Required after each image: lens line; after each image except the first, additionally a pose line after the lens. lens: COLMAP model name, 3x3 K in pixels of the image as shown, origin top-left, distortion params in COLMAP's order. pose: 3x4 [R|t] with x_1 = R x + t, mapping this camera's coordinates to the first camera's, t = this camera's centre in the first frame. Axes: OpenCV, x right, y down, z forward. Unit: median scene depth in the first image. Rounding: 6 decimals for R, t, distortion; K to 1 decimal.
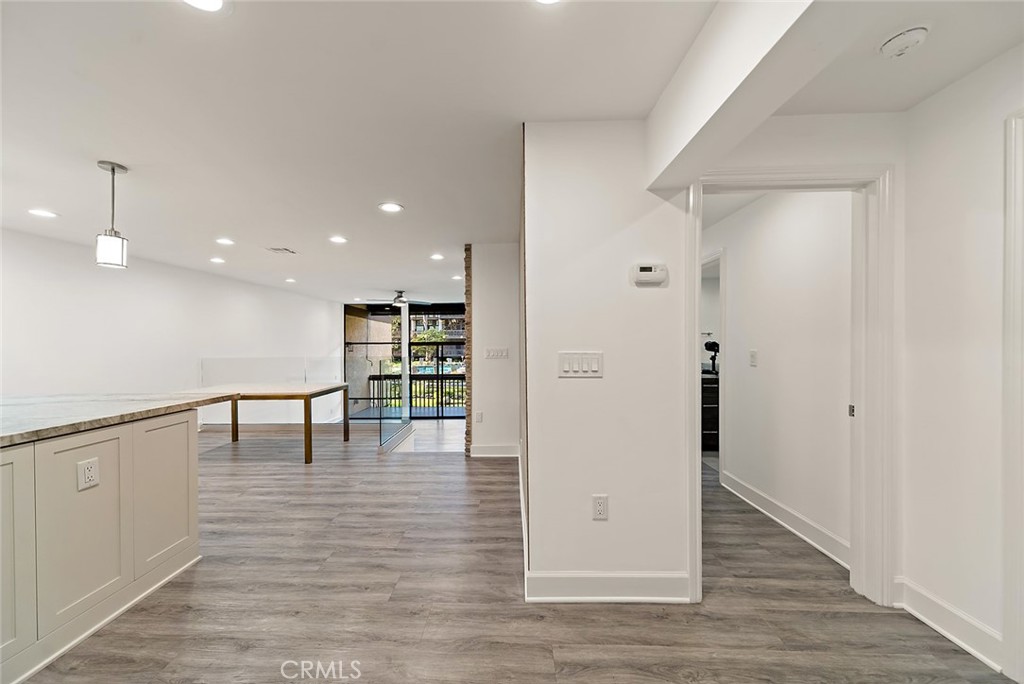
lens RADIAL K [[363.5, 0, 505.1], [0, 363.5, 346.7], [0, 0, 1]] dist [0.013990, -0.002941]
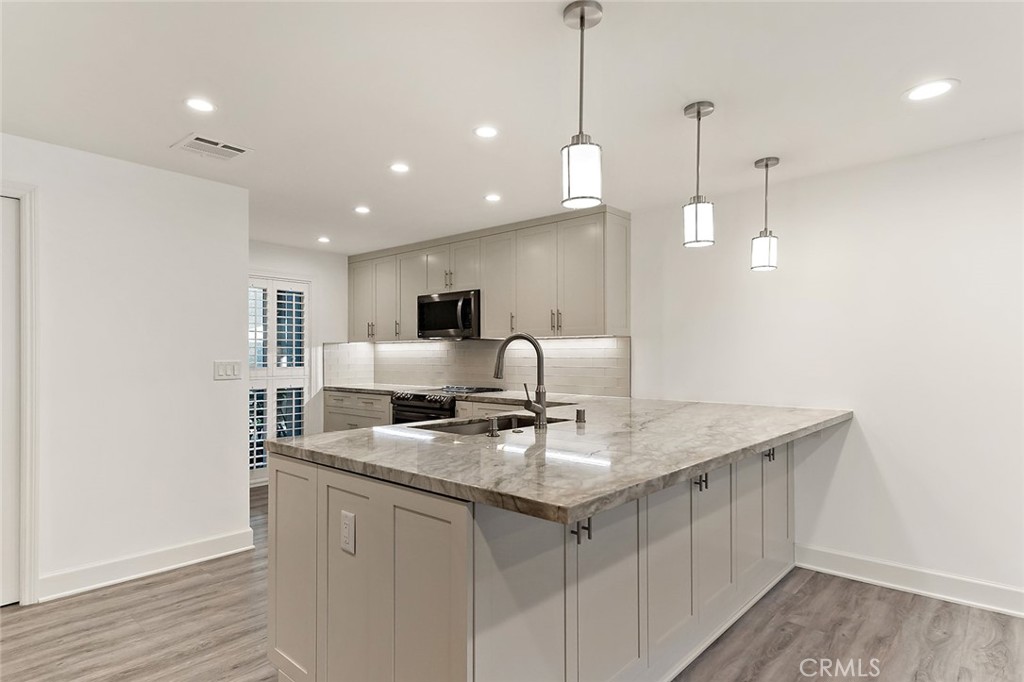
lens RADIAL K [[548.3, 0, 494.2], [0, 548.3, 357.2], [0, 0, 1]] dist [0.028411, -0.008928]
pose [[-0.656105, 0.007381, -0.754633, -0.223245], [-0.003118, 0.999917, 0.012491, -0.002235], [0.754663, 0.010548, -0.656028, 0.816403]]
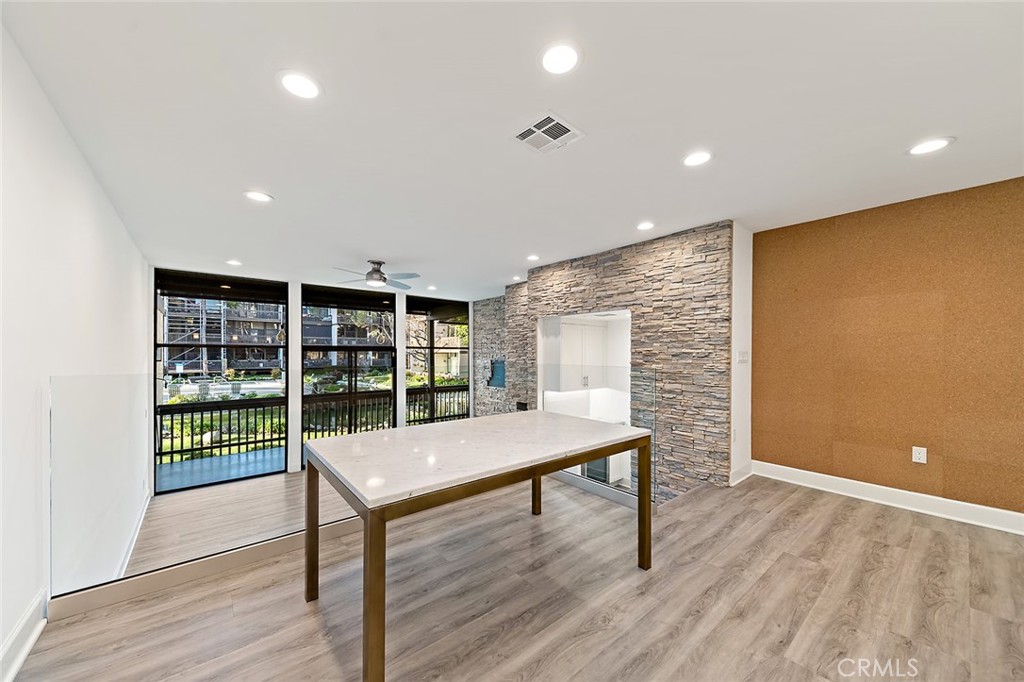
lens RADIAL K [[365.2, 0, 509.6], [0, 365.2, 356.6], [0, 0, 1]] dist [0.007411, -0.000601]
pose [[0.754934, 0.006323, 0.655770, -1.062934], [-0.002999, 0.999976, -0.006189, 0.025273], [-0.655794, 0.002706, 0.754935, 0.759703]]
